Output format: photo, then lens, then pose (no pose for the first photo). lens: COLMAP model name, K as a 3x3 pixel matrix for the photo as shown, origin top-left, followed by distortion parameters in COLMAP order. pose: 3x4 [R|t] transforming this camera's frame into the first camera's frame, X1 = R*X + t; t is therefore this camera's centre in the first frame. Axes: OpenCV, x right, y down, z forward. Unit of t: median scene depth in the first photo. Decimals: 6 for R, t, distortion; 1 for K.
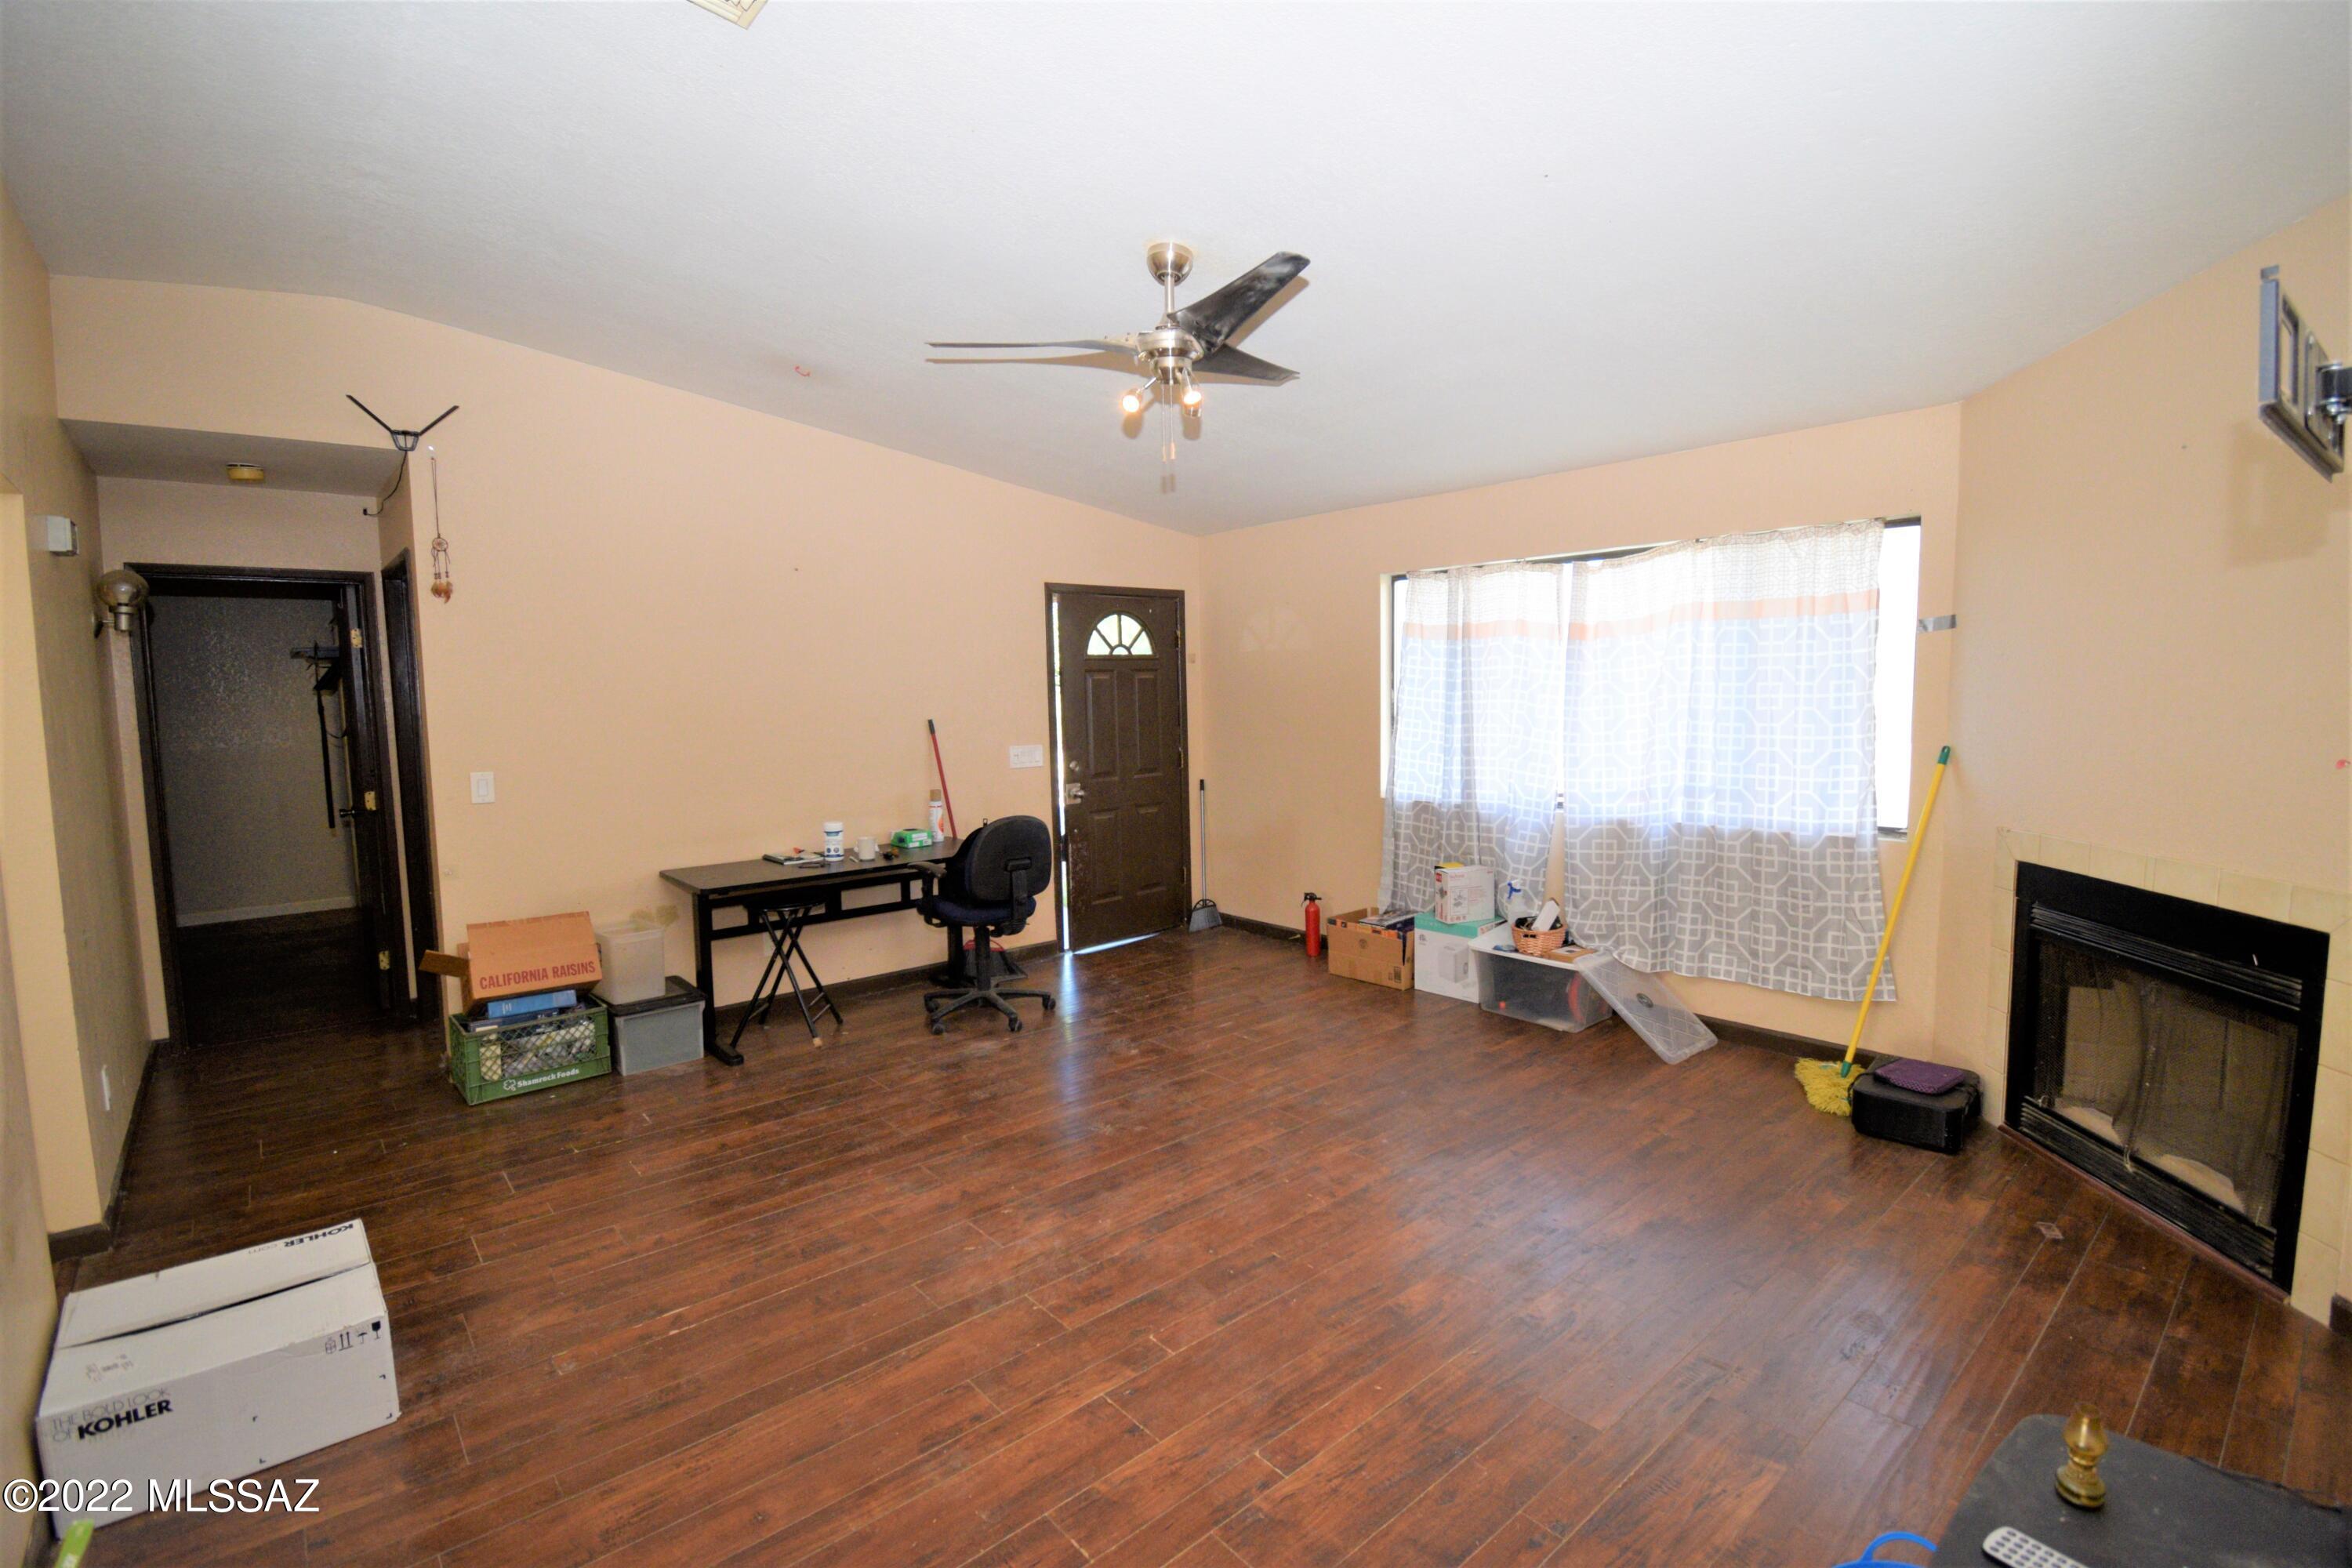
lens RADIAL K [[1054.2, 0, 1176.7], [0, 1054.2, 785.4], [0, 0, 1]] dist [0.008695, -0.003507]
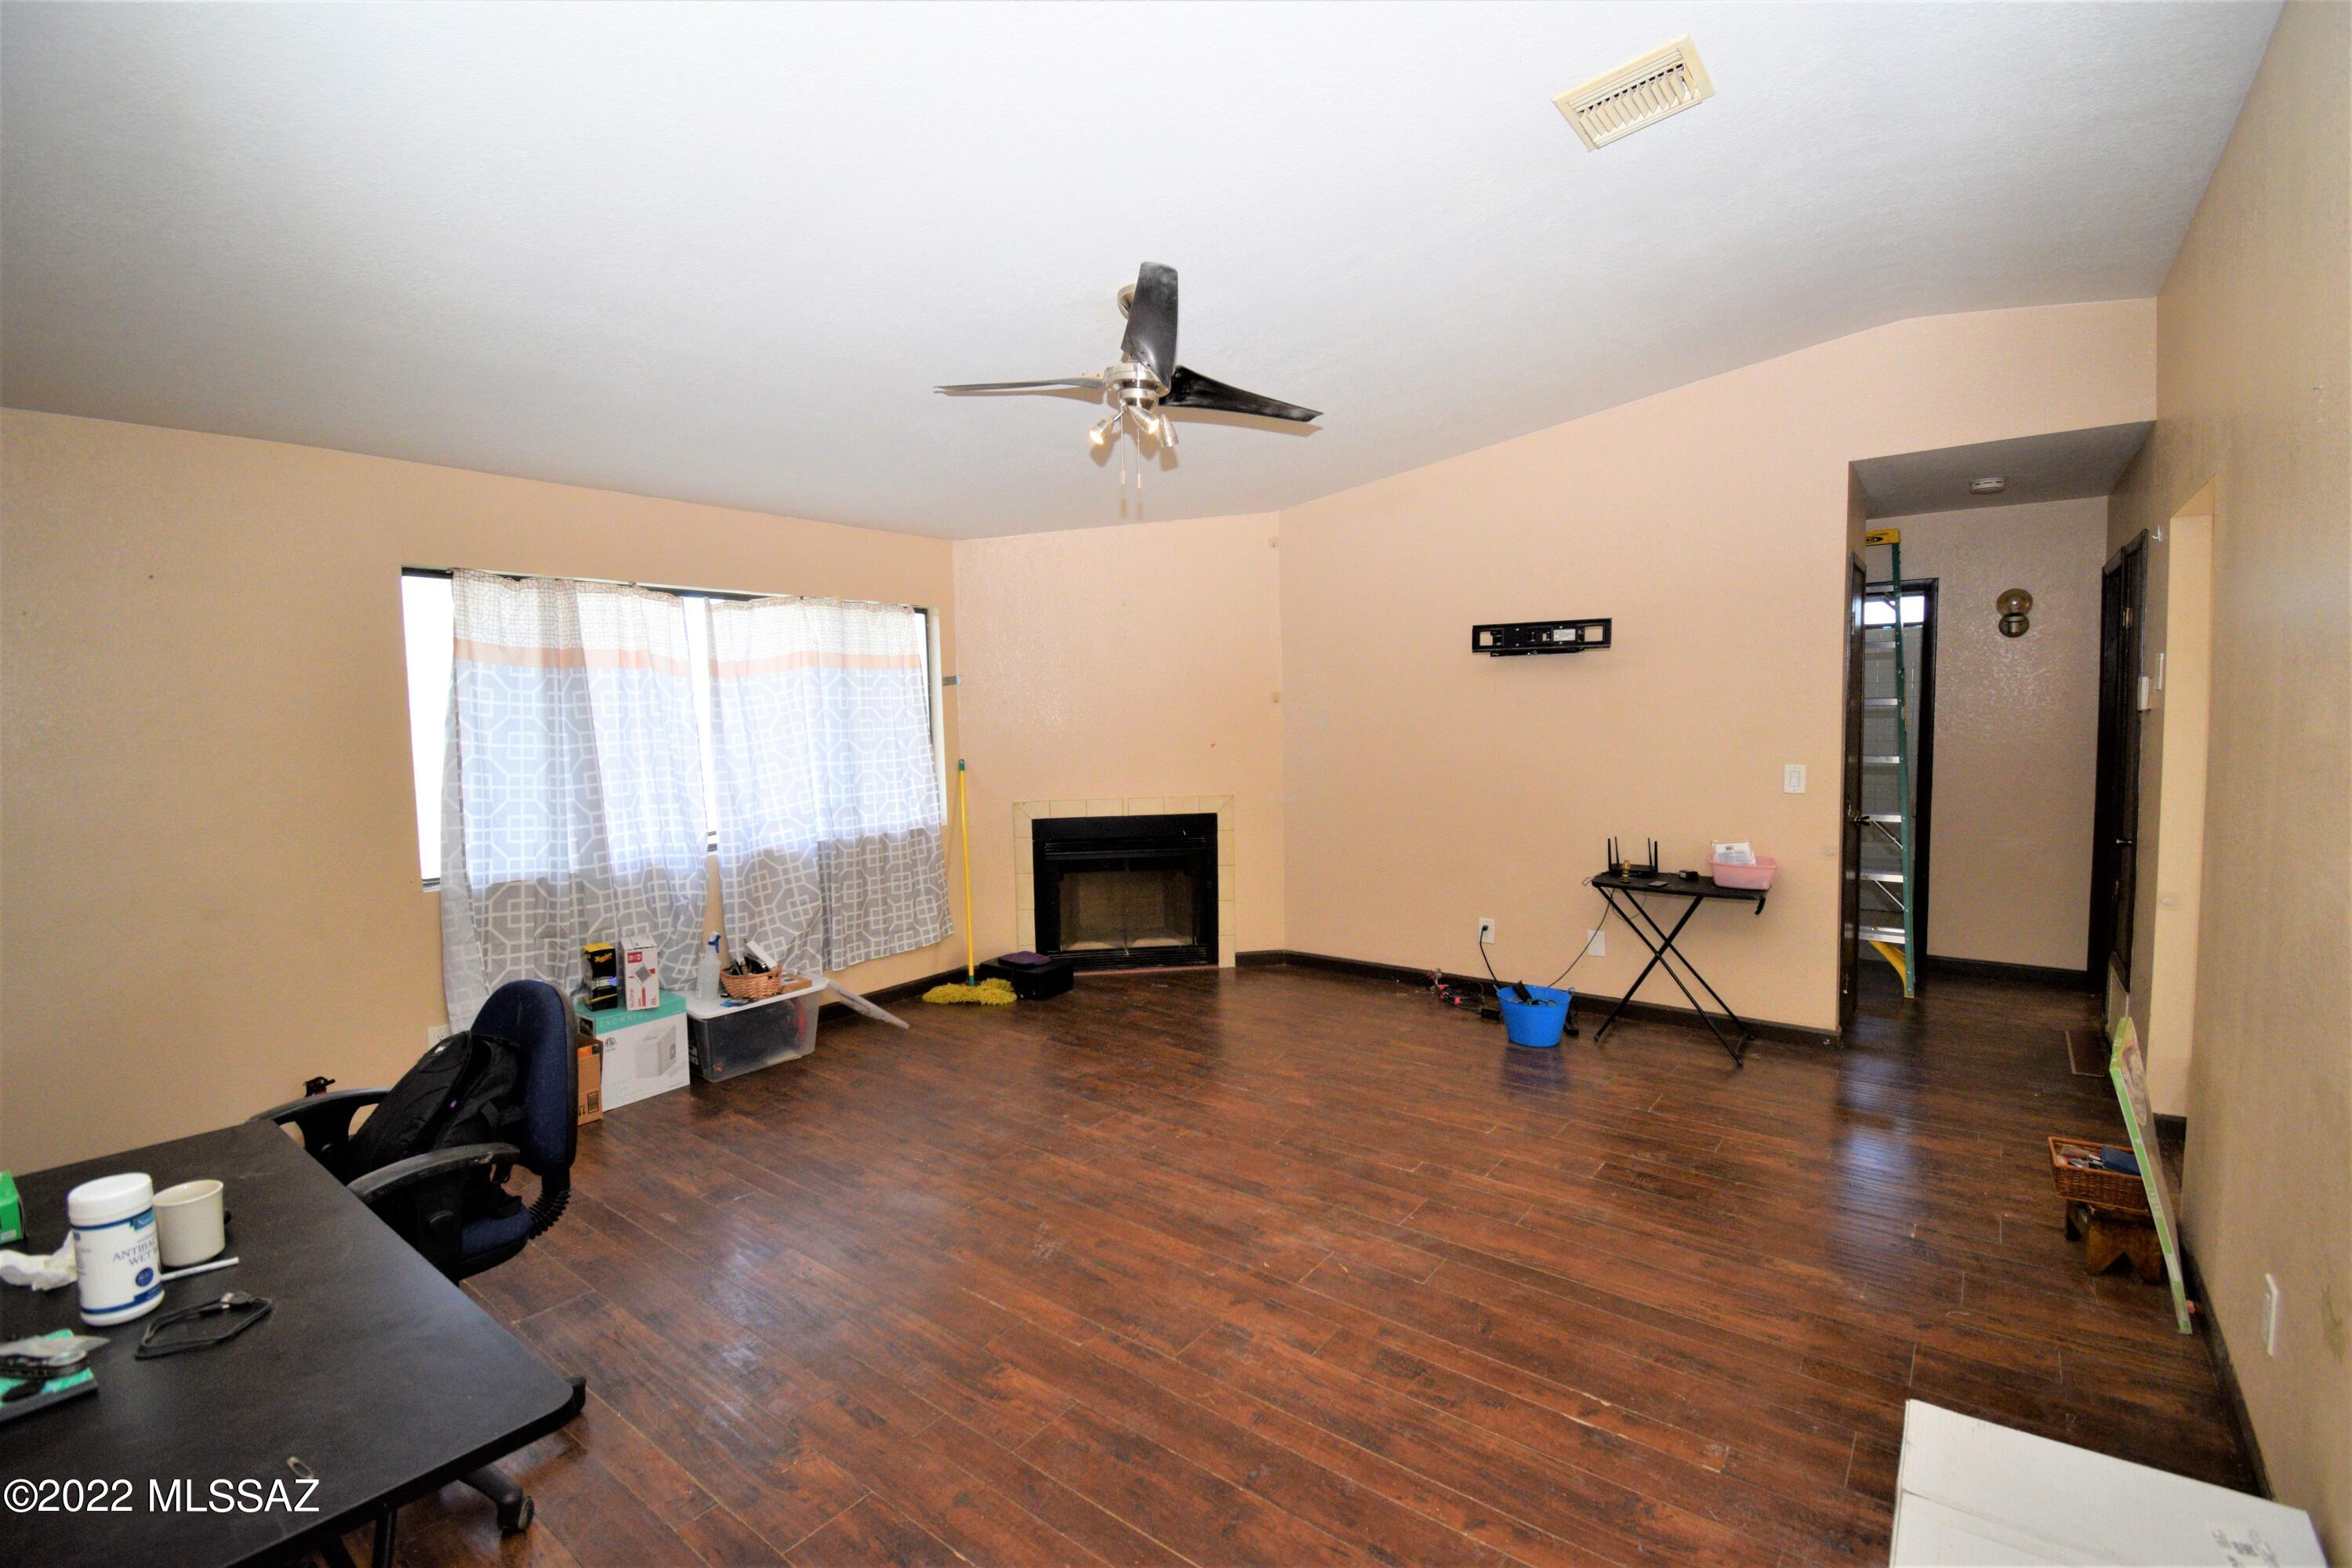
lens RADIAL K [[1054.2, 0, 1176.5], [0, 1054.2, 774.5], [0, 0, 1]] dist [0.008695, -0.003507]
pose [[-0.193627, -0.039079, 0.980297, -0.949119], [0.116928, 0.991165, 0.062608, -0.083111], [-0.974082, 0.126746, -0.187347, 1.092884]]
